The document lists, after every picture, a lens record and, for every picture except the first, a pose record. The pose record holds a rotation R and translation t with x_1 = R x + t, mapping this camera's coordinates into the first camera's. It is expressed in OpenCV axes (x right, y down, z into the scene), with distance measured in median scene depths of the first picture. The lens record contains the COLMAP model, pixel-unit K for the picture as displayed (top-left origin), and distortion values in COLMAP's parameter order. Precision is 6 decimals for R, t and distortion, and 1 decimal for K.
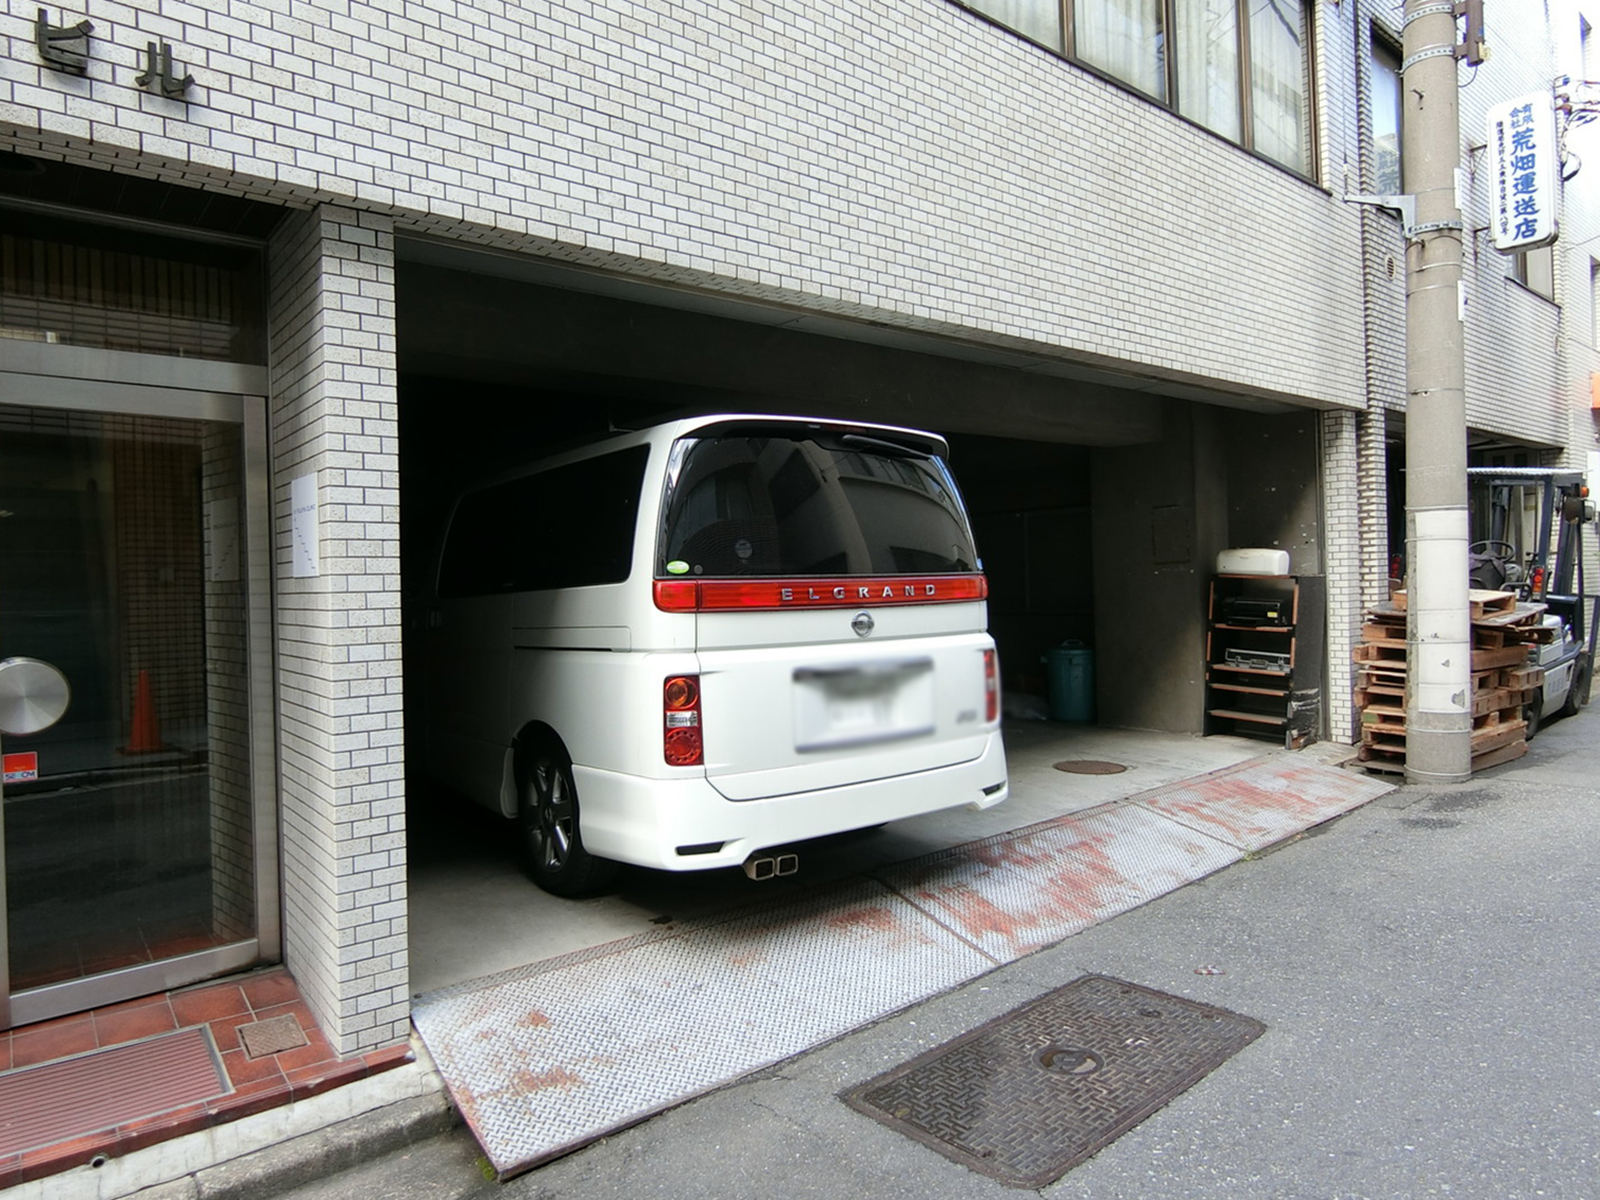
lens RADIAL K [[1043.3, 0, 803.4], [0, 1043.3, 606.2], [0, 0, 1]] dist [-0.008689, -0.002896]
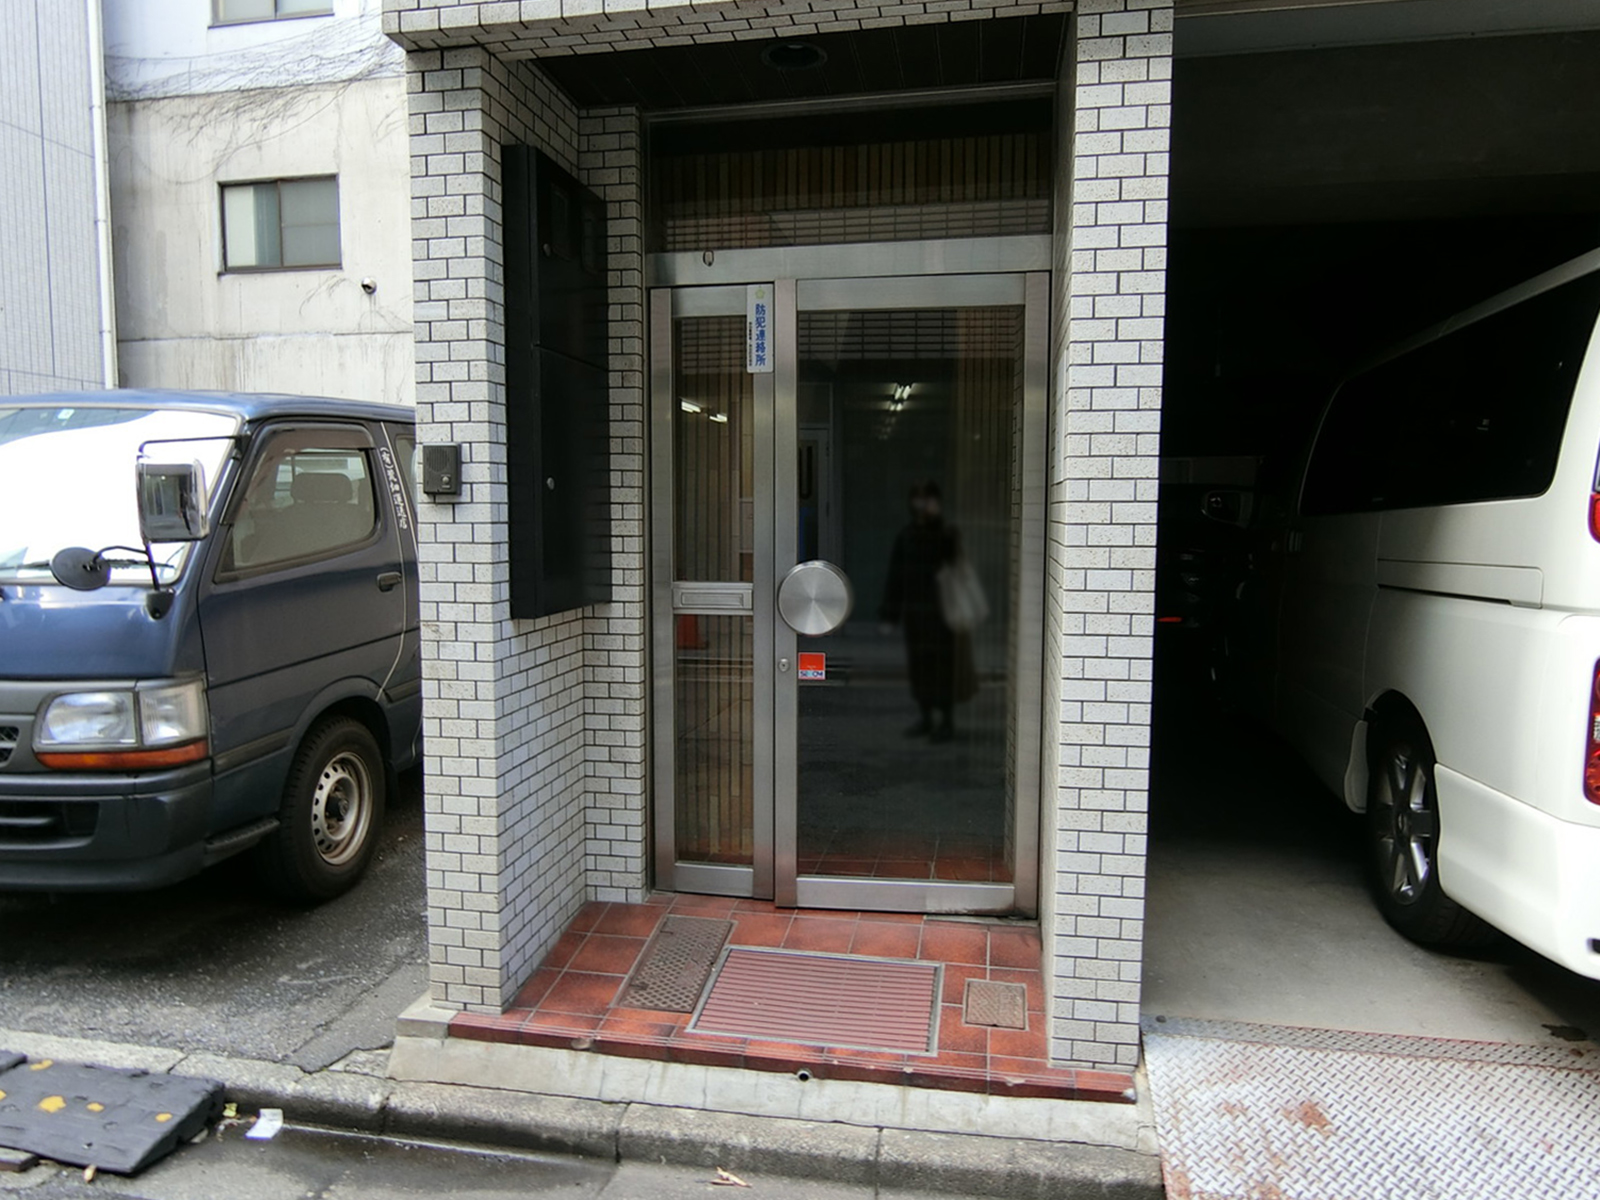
lens RADIAL K [[1043.3, 0, 803.4], [0, 1043.3, 606.2], [0, 0, 1]] dist [-0.008689, -0.002896]
pose [[0.640839, 0.090384, -0.762336, 0.029942], [-0.032292, 0.995340, 0.090864, 0.000631], [0.766996, -0.033612, 0.640771, 0.316198]]
